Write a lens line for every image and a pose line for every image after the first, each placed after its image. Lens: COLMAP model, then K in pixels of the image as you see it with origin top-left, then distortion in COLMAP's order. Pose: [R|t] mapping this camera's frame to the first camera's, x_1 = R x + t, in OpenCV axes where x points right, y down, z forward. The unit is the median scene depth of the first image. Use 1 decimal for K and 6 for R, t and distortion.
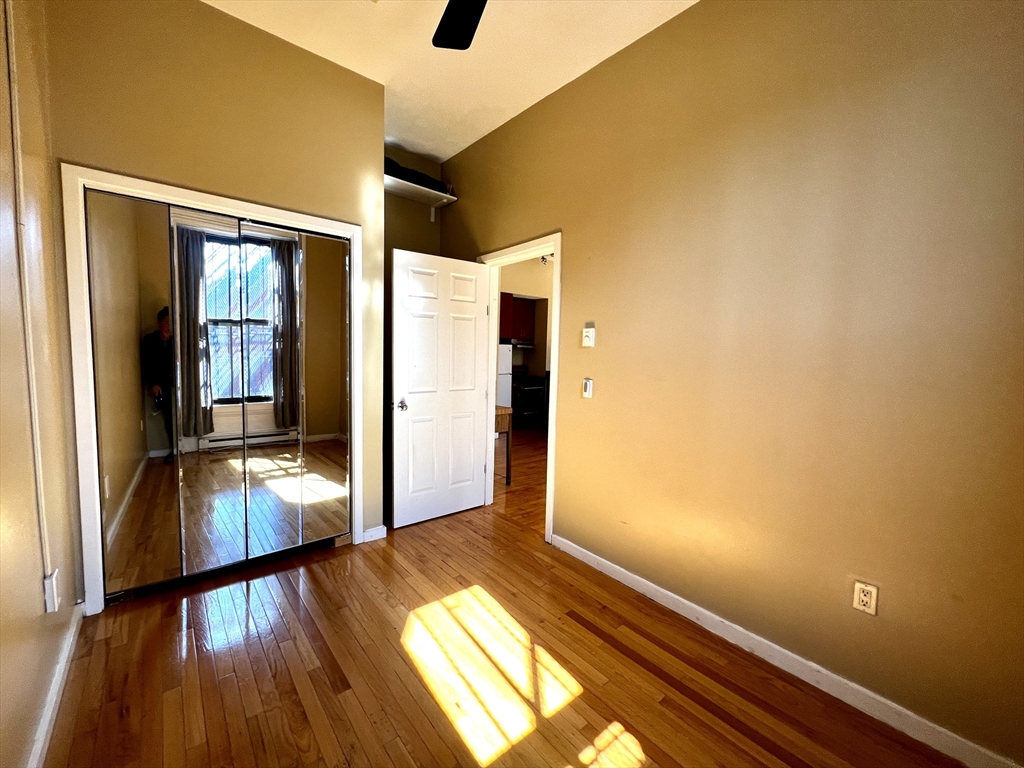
lens RADIAL K [[408.8, 0, 508.4], [0, 408.8, 389.4], [0, 0, 1]] dist [0.027176, 0.000090]
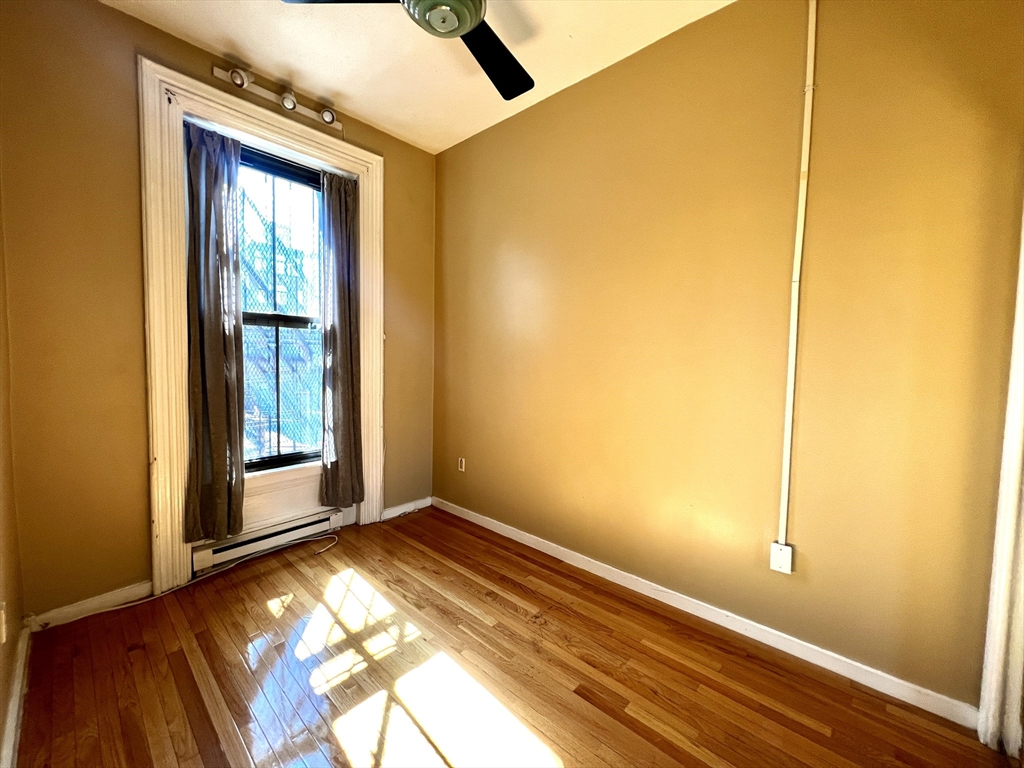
lens RADIAL K [[410.9, 0, 506.9], [0, 410.9, 385.6], [0, 0, 1]] dist [-0.002618, 0.000221]
pose [[0.992753, 0.009493, 0.119799, -0.385579], [-0.005876, 0.999517, -0.030508, -0.059265], [-0.120030, 0.029583, 0.992329, 0.408249]]
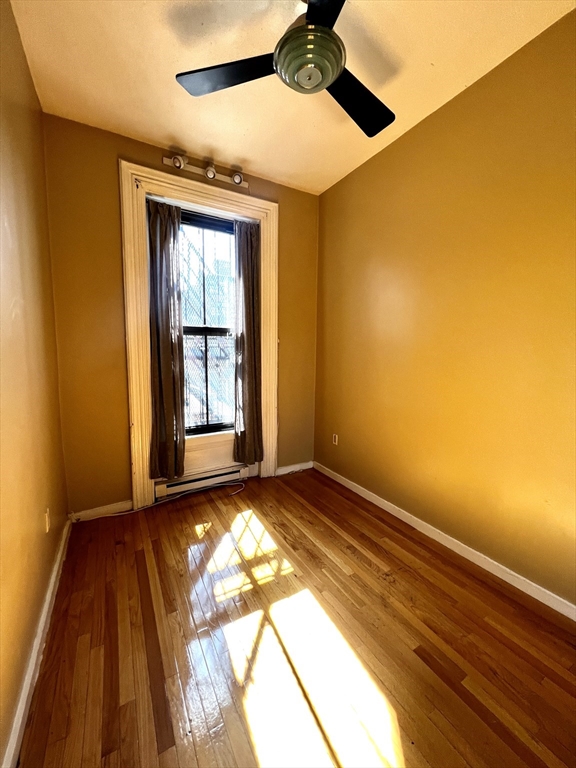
lens RADIAL K [[308.2, 0, 288.0], [0, 308.2, 384.0], [0, 0, 1]] dist [-0.002618, 0.000221]
pose [[0.983023, 0.027480, -0.181415, -0.362016], [-0.025673, 0.999595, 0.012298, -0.071095], [0.181680, -0.007432, 0.983330, 0.434052]]
